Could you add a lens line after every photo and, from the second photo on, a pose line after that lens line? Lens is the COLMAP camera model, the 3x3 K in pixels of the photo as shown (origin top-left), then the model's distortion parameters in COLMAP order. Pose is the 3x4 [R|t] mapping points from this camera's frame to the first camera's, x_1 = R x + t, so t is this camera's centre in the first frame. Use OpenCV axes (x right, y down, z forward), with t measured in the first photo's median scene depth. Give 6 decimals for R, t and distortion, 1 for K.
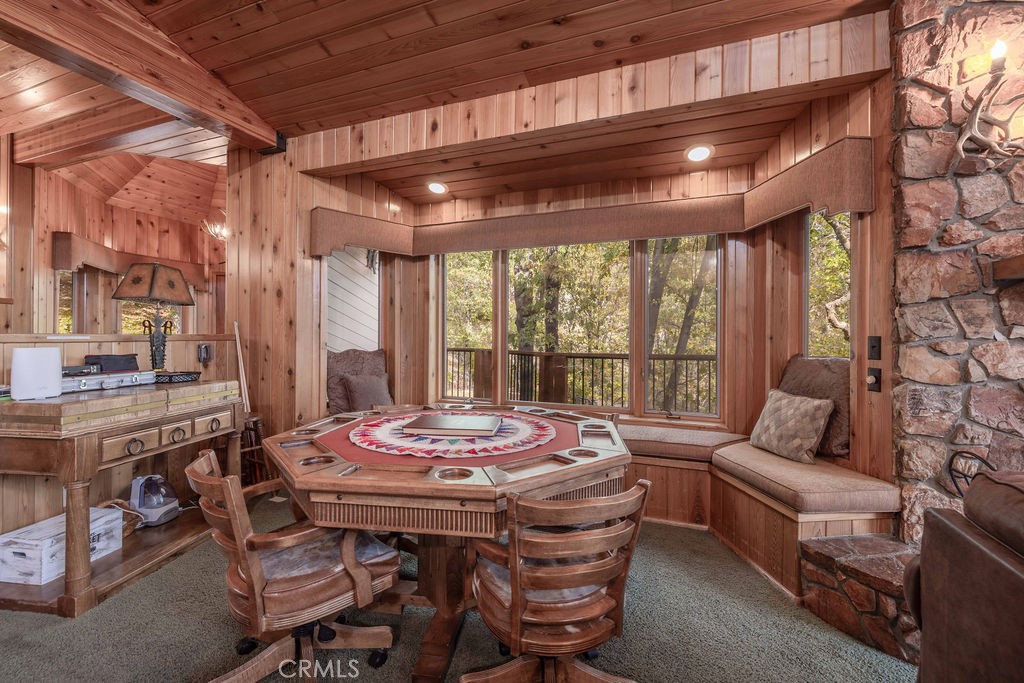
lens RADIAL K [[440.6, 0, 517.0], [0, 440.6, 335.8], [0, 0, 1]] dist [-0.001280, 0.000814]
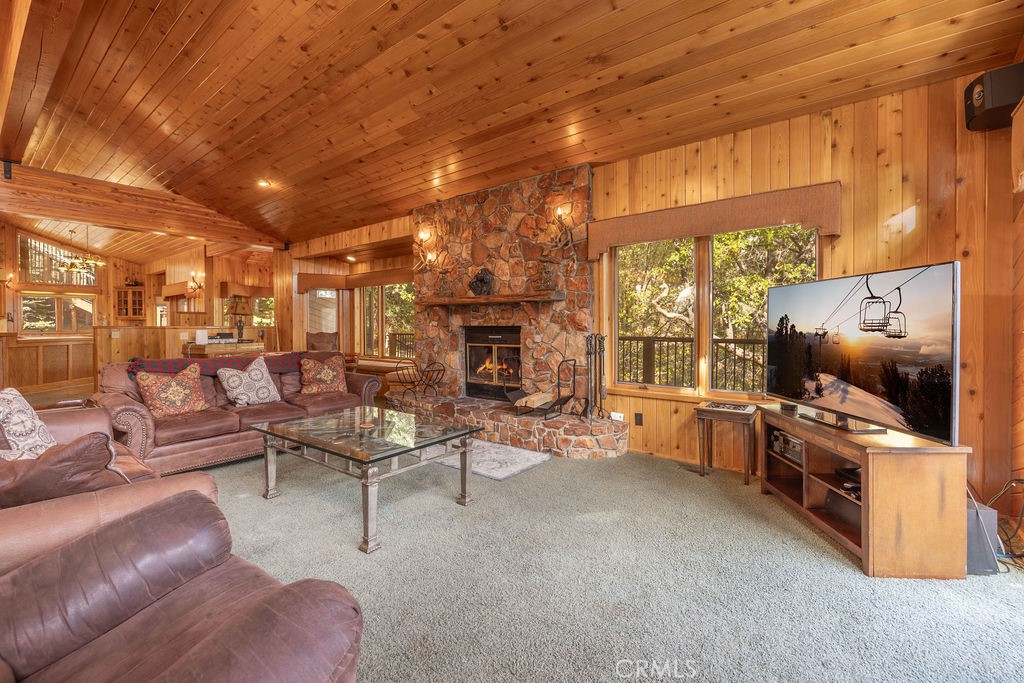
lens RADIAL K [[440.6, 0, 520.7], [0, 440.6, 333.1], [0, 0, 1]] dist [-0.001280, 0.000814]
pose [[0.959879, -0.005613, -0.280357, 1.703681], [0.011205, 0.999769, 0.018349, 0.010958], [0.280189, -0.020755, 0.959720, -1.212577]]
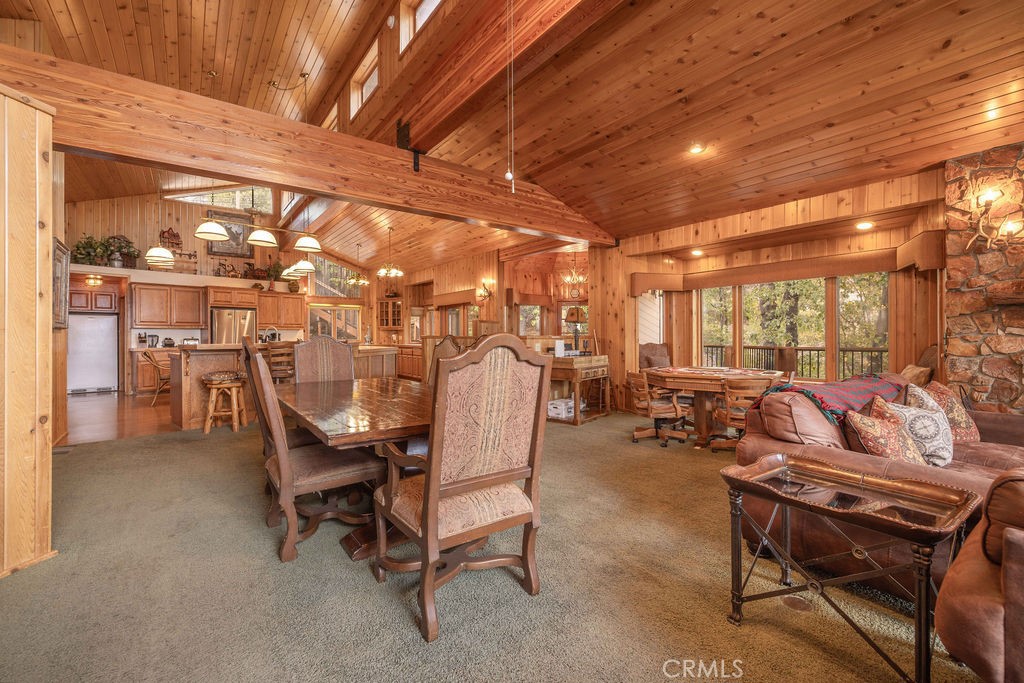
lens RADIAL K [[440.6, 0, 511.4], [0, 440.6, 339.3], [0, 0, 1]] dist [-0.001280, 0.000814]
pose [[0.846497, -0.005647, -0.532364, 0.178731], [0.009593, 0.999943, 0.004648, 0.001721], [0.532308, -0.009041, 0.846503, -1.256486]]
